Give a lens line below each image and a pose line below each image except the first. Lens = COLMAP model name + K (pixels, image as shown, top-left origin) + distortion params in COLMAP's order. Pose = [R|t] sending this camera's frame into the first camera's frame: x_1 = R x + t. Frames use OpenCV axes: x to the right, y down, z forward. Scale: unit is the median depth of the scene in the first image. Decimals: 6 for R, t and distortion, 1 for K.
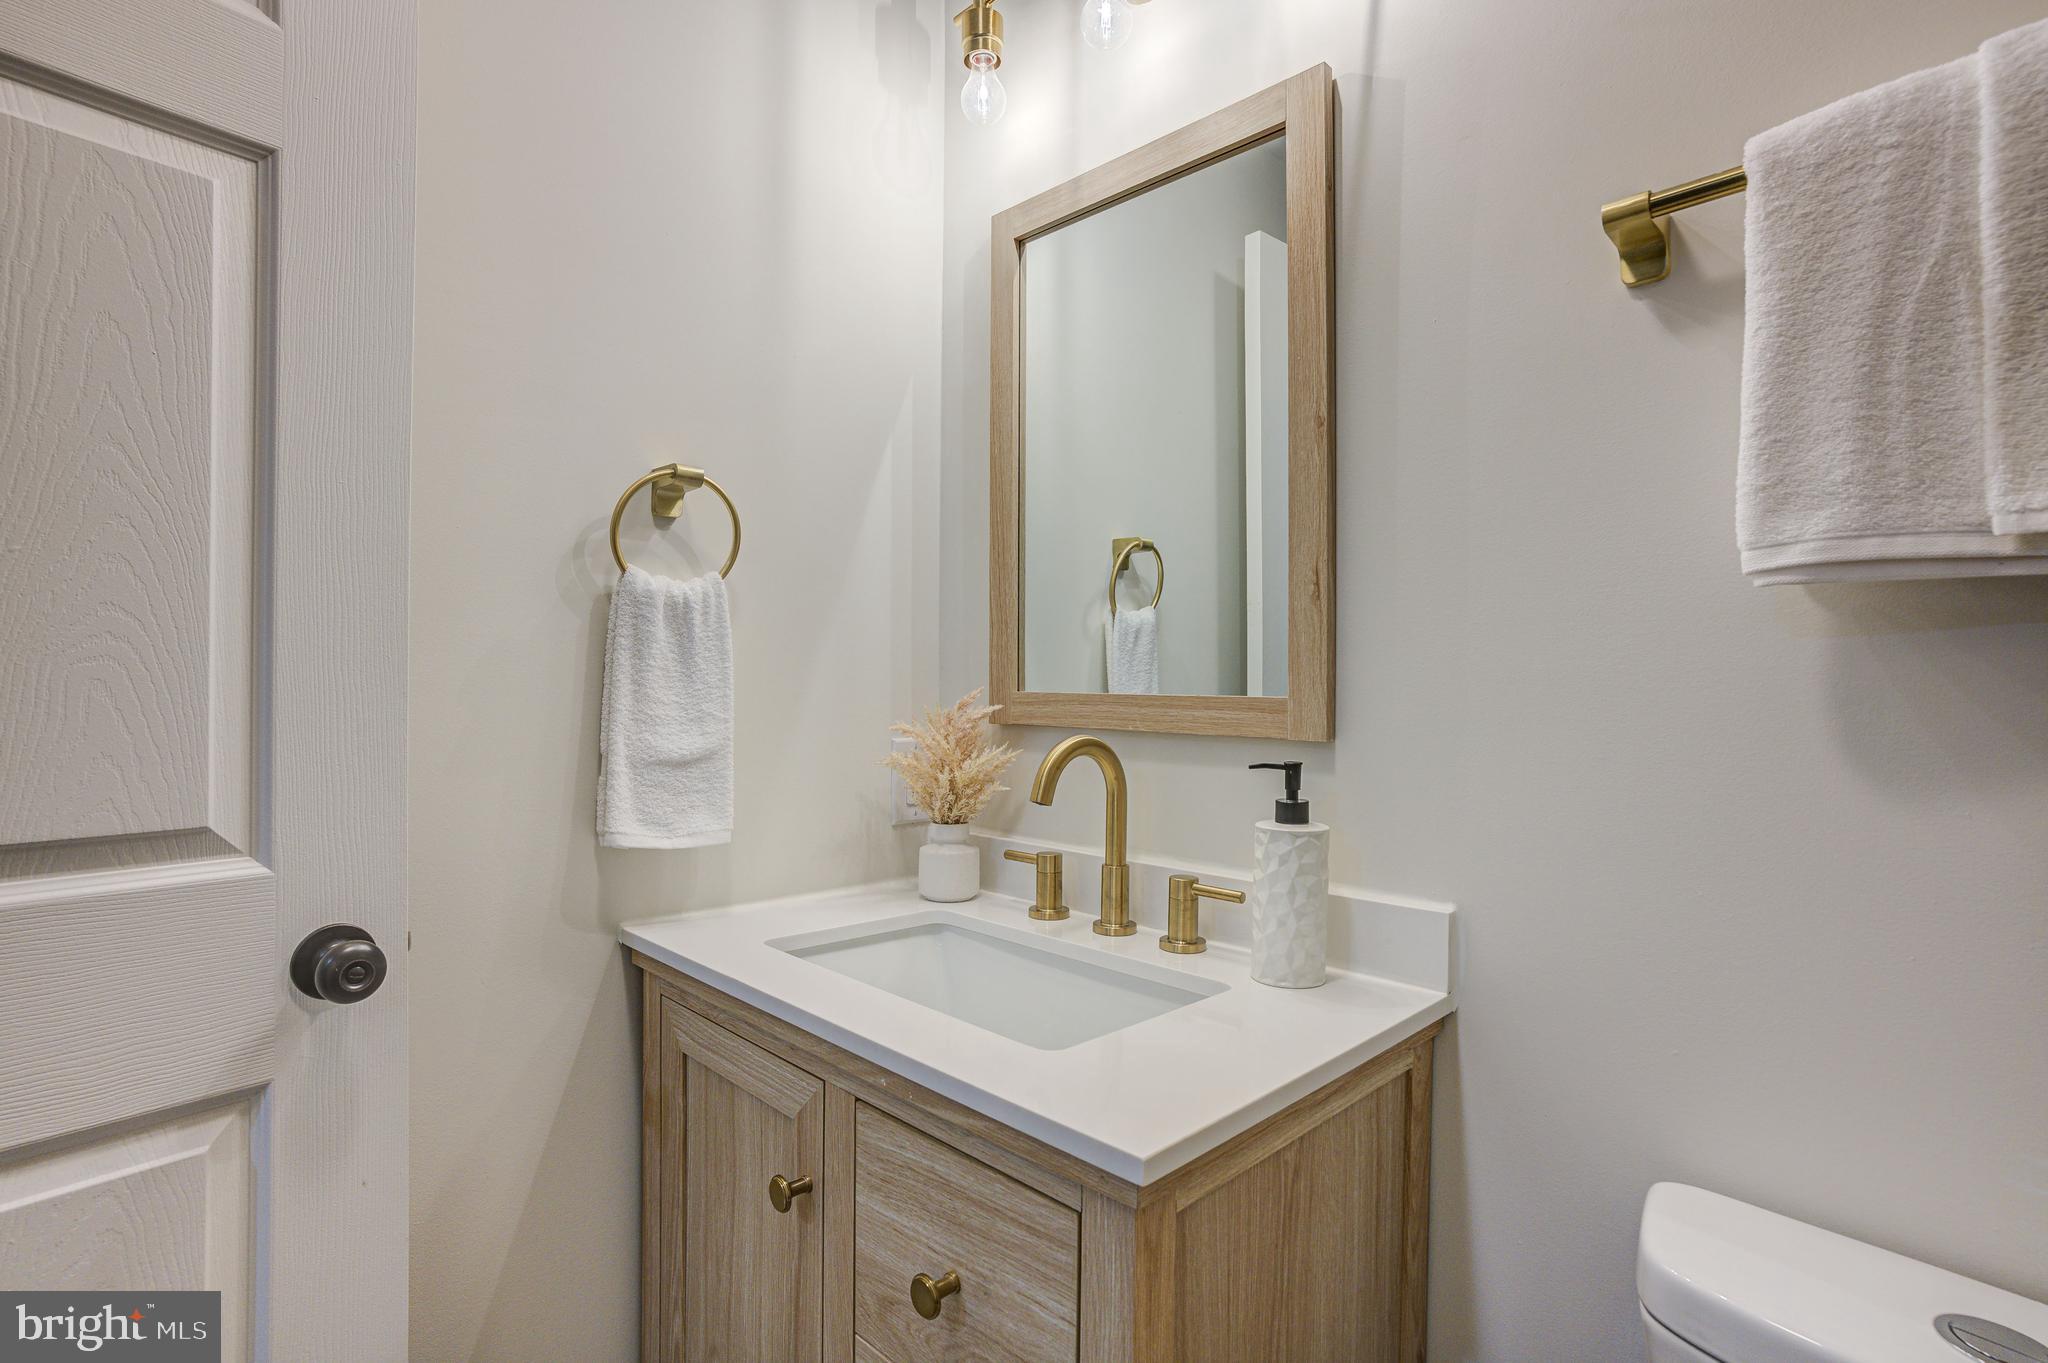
lens RADIAL K [[1005.9, 0, 1011.9], [0, 1005.9, 669.8], [0, 0, 1]] dist [-0.064212, 0.035840]
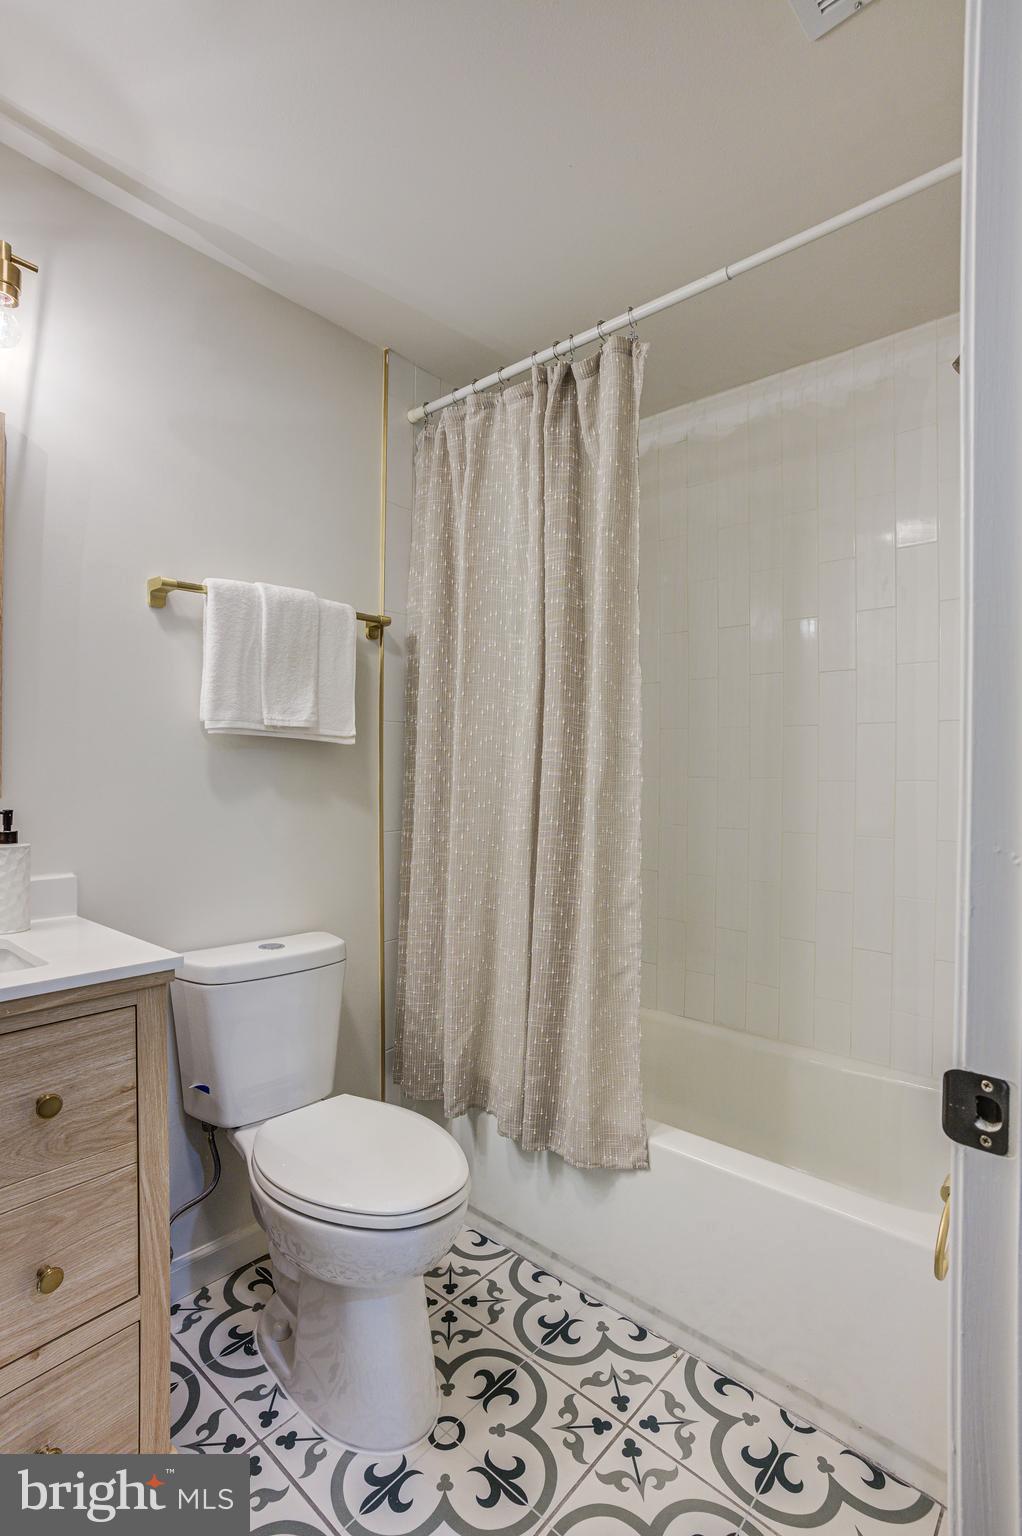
lens RADIAL K [[754.4, 0, 515.9], [0, 754.4, 779.6], [0, 0, 1]] dist [-0.064212, 0.035840]
pose [[-0.094596, -0.014881, 0.995405, -1.636557], [-0.011264, 0.999840, 0.013876, 0.012541], [-0.995452, -0.009899, -0.094749, 0.314014]]
